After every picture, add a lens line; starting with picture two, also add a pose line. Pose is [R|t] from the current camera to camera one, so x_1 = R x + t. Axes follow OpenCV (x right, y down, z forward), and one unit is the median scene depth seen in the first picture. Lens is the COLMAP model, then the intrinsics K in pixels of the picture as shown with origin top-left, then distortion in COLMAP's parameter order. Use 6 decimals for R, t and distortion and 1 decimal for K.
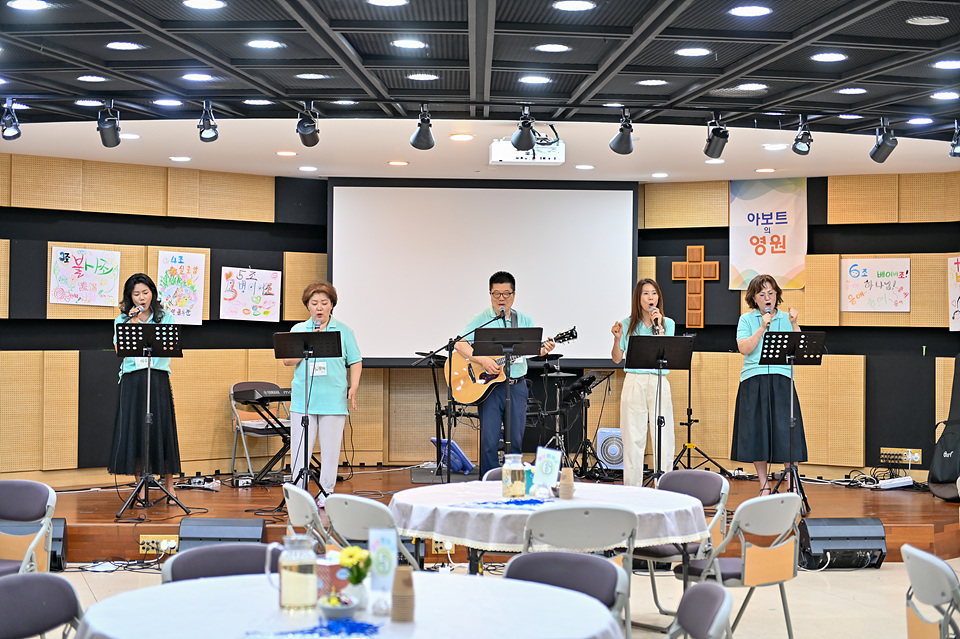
lens RADIAL K [[1662.1, 0, 480.1], [0, 1662.1, 319.4], [0, 0, 1]] dist [-0.018207, 0.000000]
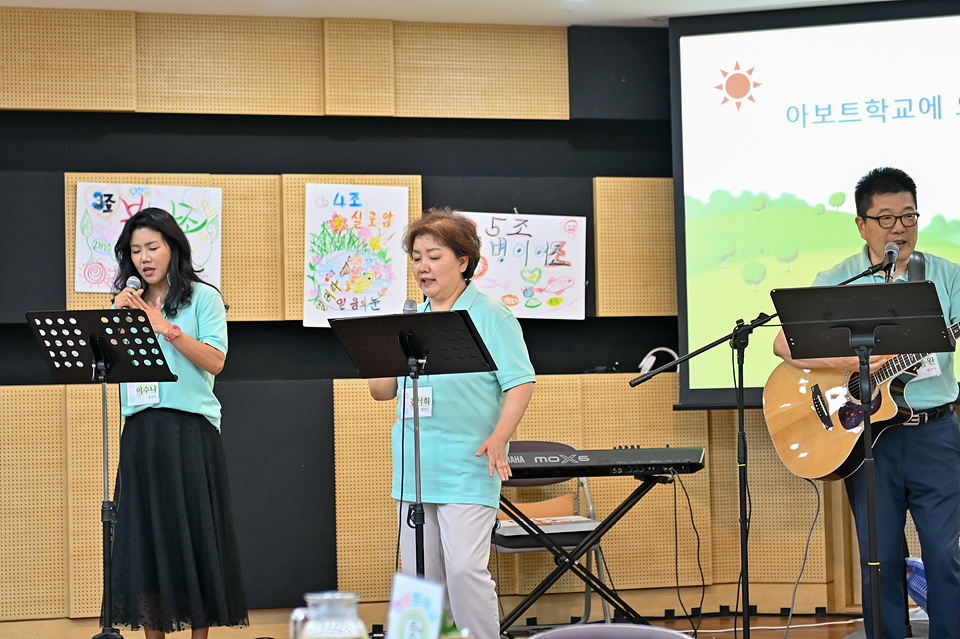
lens RADIAL K [[2400.4, 0, 481.0], [0, 2400.4, 317.5], [0, 0, 1]] dist [-0.001545, 0.000000]
pose [[0.904666, -0.042976, -0.423948, 0.155166], [0.029912, 0.998852, -0.037423, 0.027070], [0.425070, 0.021174, 0.904913, 0.346845]]
